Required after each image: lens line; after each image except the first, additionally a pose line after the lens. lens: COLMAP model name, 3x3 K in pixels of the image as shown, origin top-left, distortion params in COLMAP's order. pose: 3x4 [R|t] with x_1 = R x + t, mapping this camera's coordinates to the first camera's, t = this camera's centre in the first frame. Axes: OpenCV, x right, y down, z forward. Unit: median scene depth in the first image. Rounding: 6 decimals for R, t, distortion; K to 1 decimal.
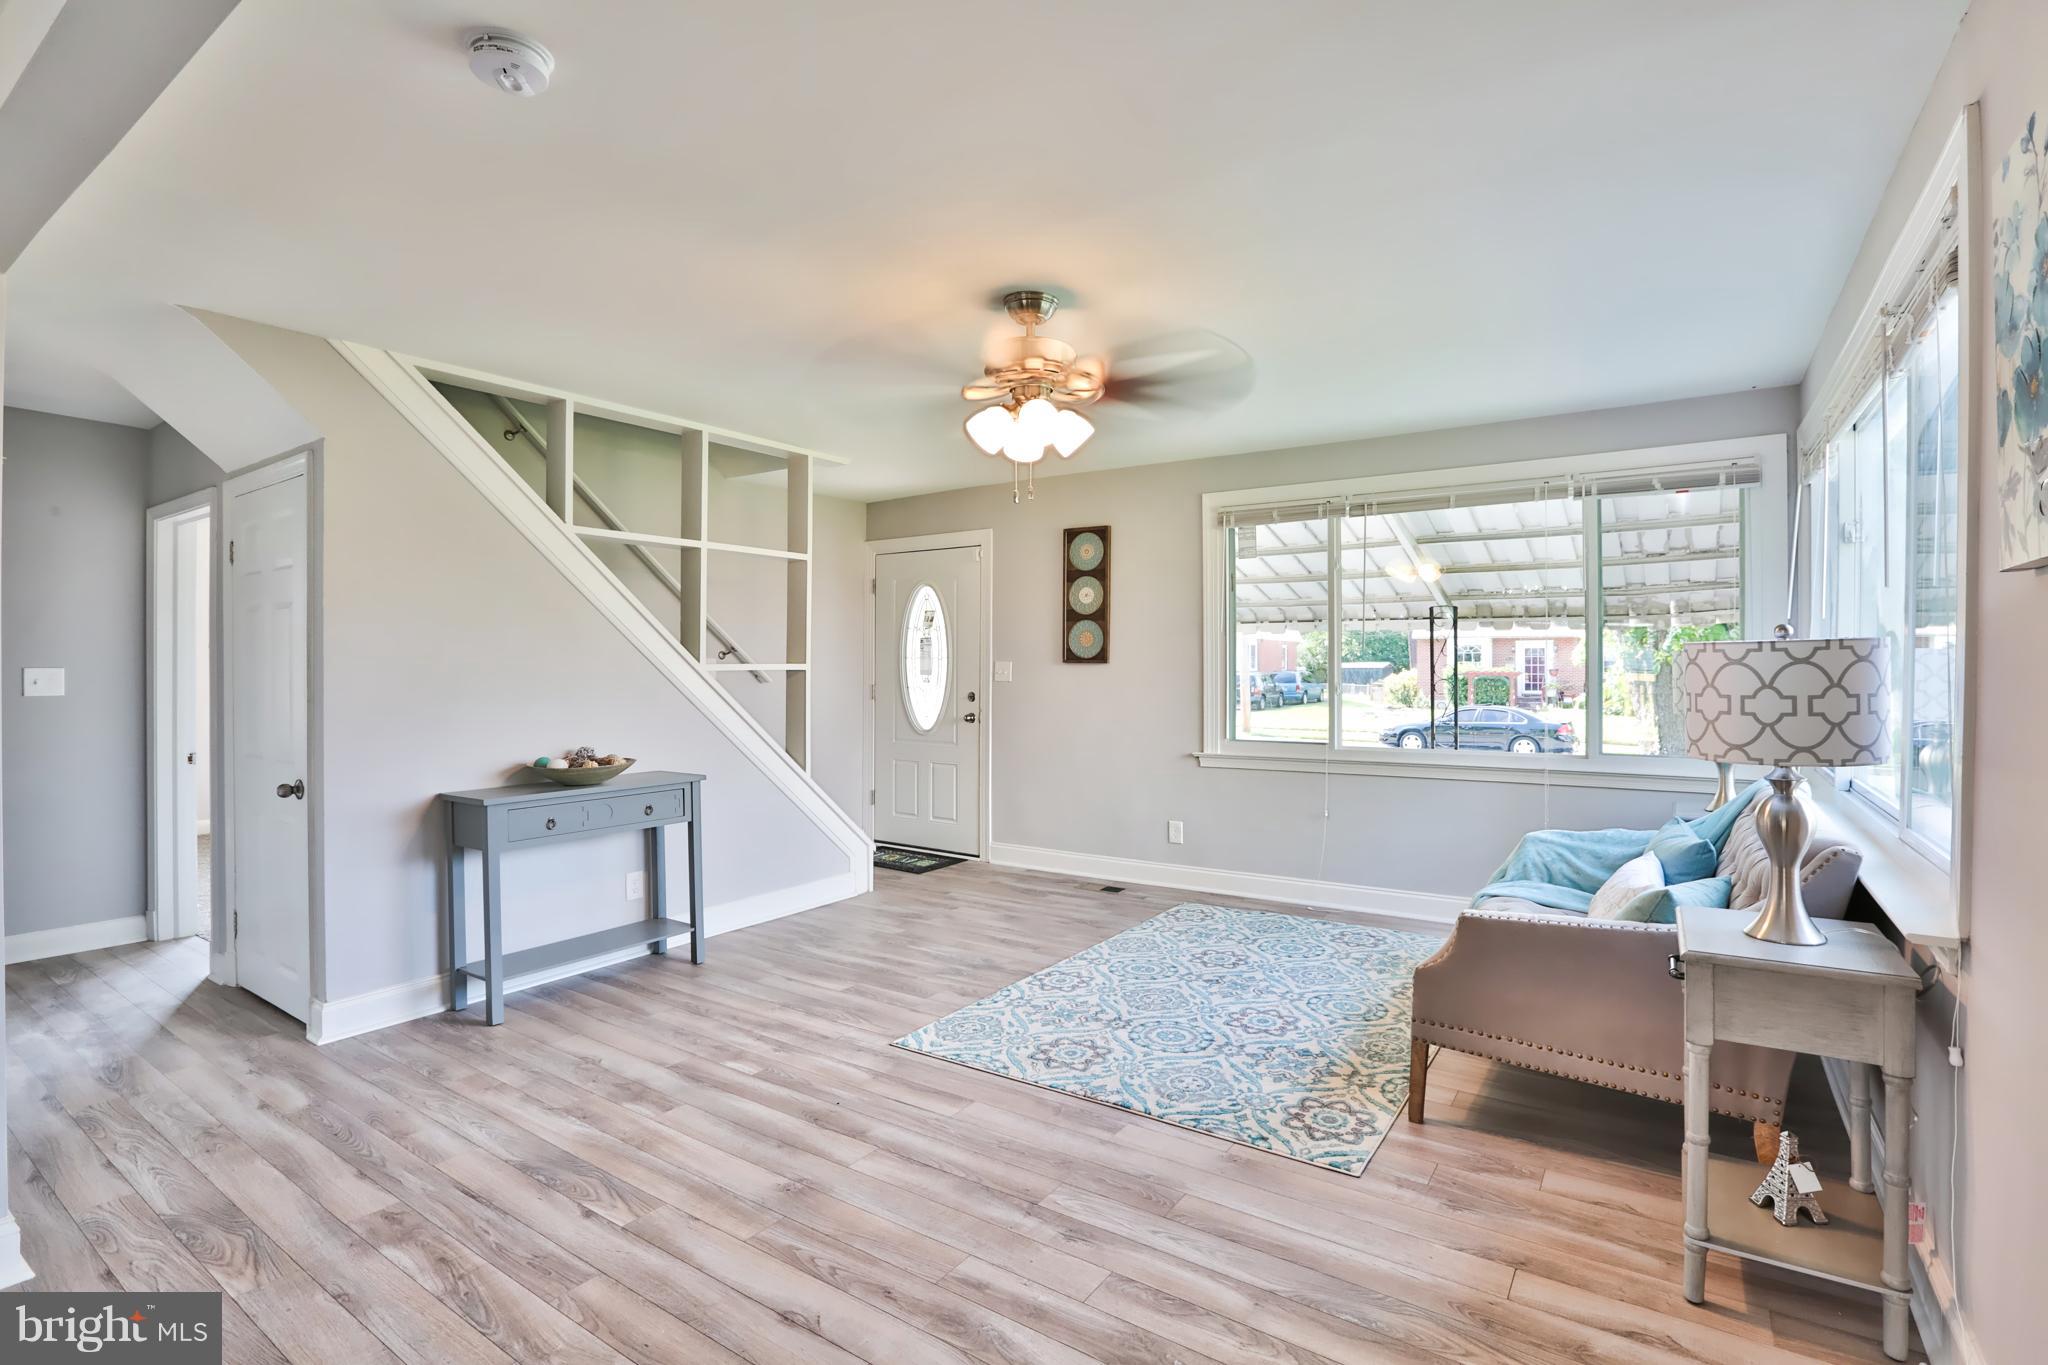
lens RADIAL K [[874.3, 0, 1020.3], [0, 874.3, 670.5], [0, 0, 1]] dist [-0.038741, 0.010594]
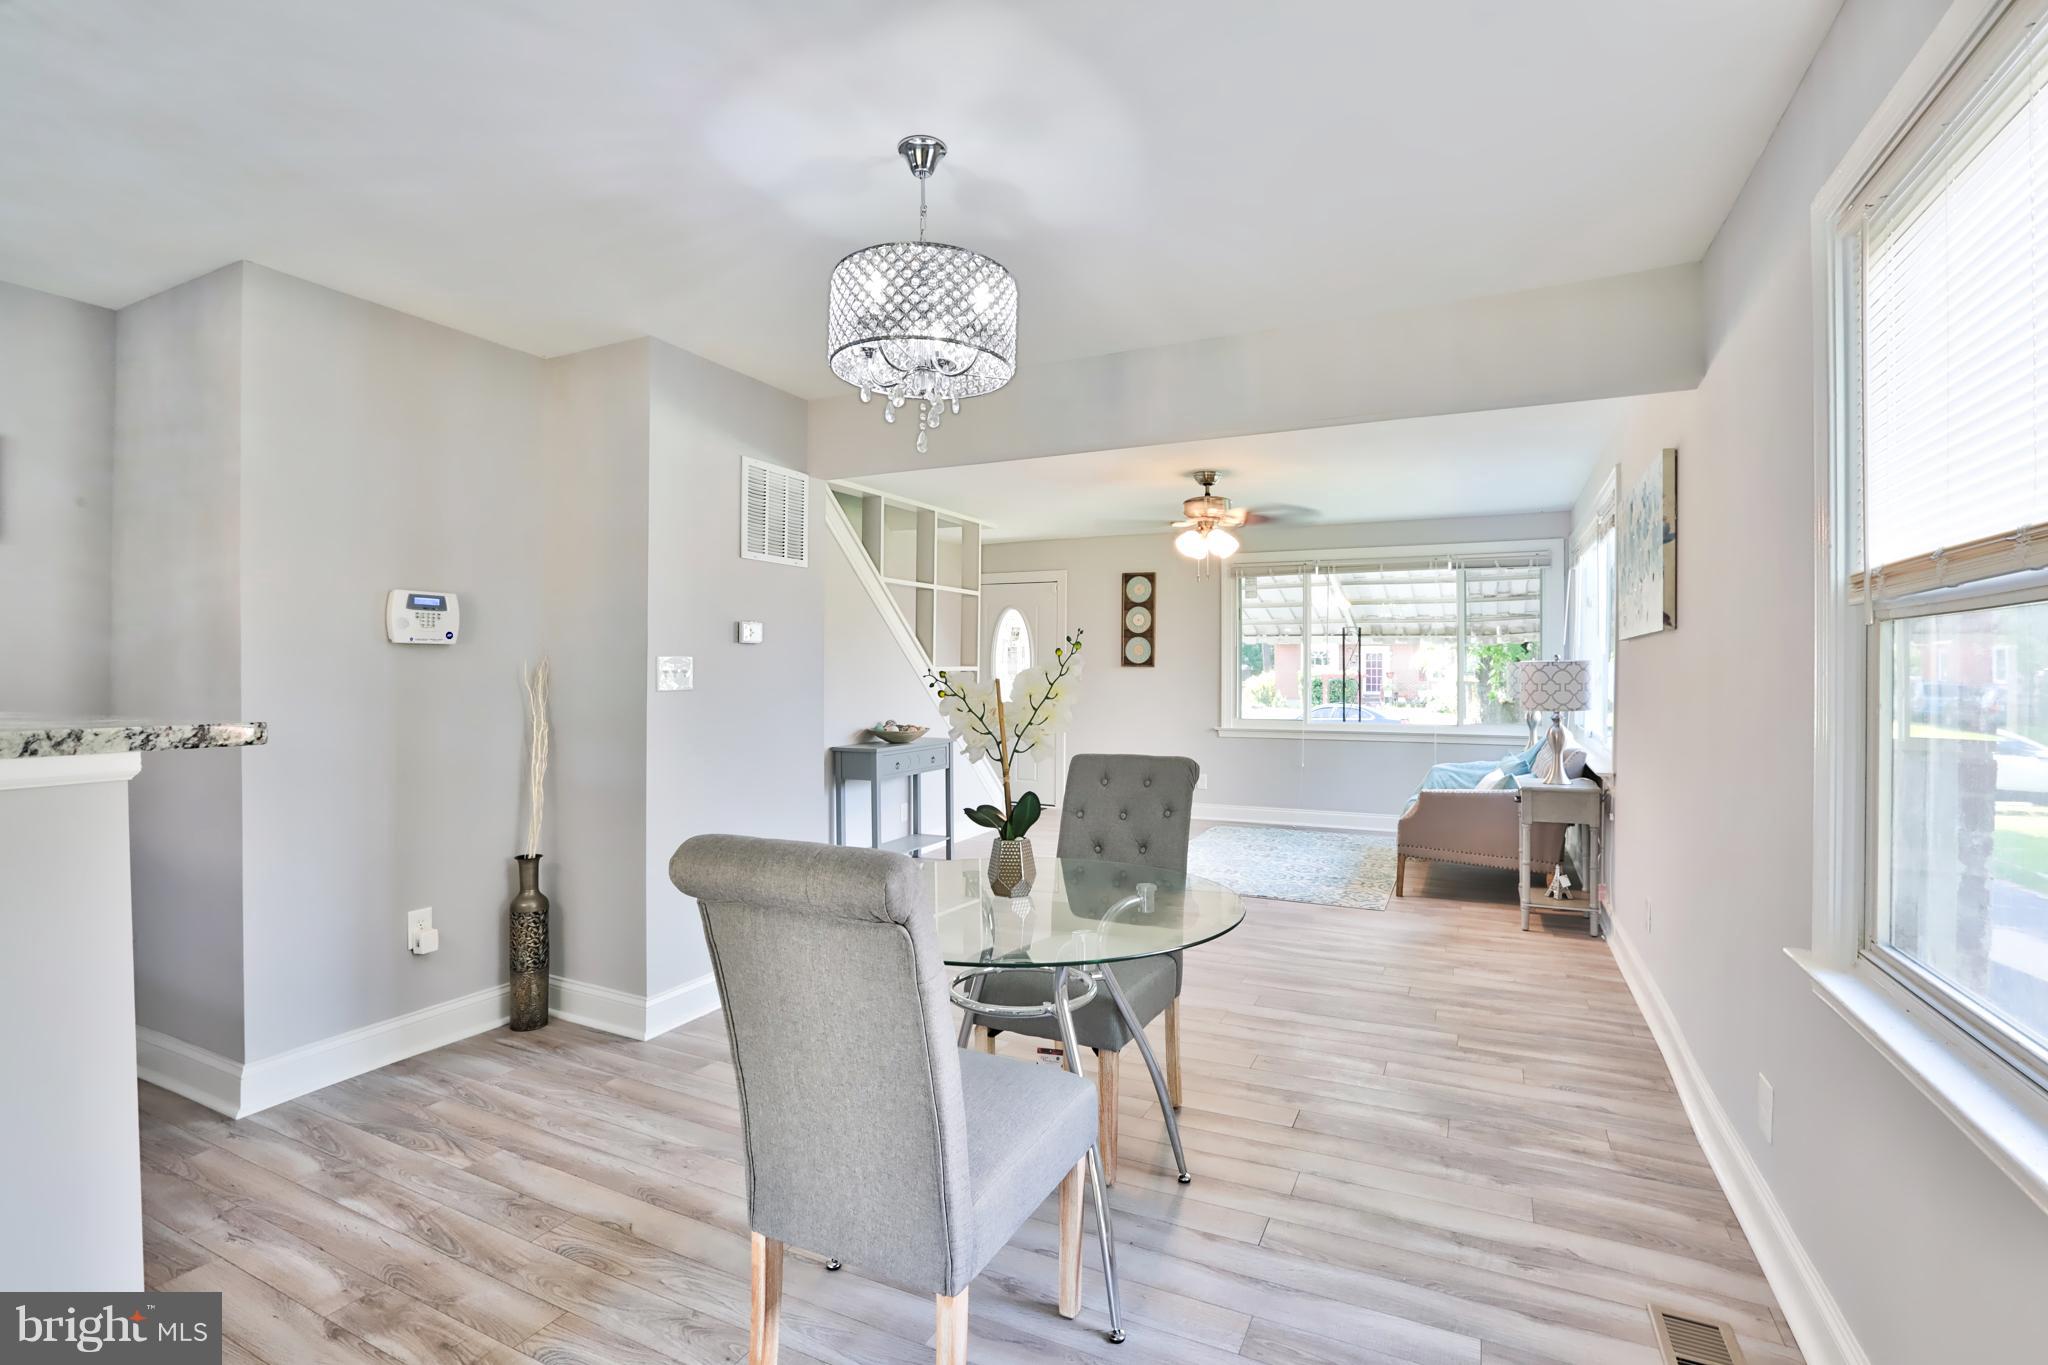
lens RADIAL K [[945.3, 0, 1028.3], [0, 945.3, 667.0], [0, 0, 1]] dist [-0.035601, 0.013642]
pose [[0.979715, 0.005389, 0.200322, -0.639459], [-0.004438, 0.999977, -0.005197, 0.001187], [-0.200346, 0.004203, 0.979716, -0.752037]]
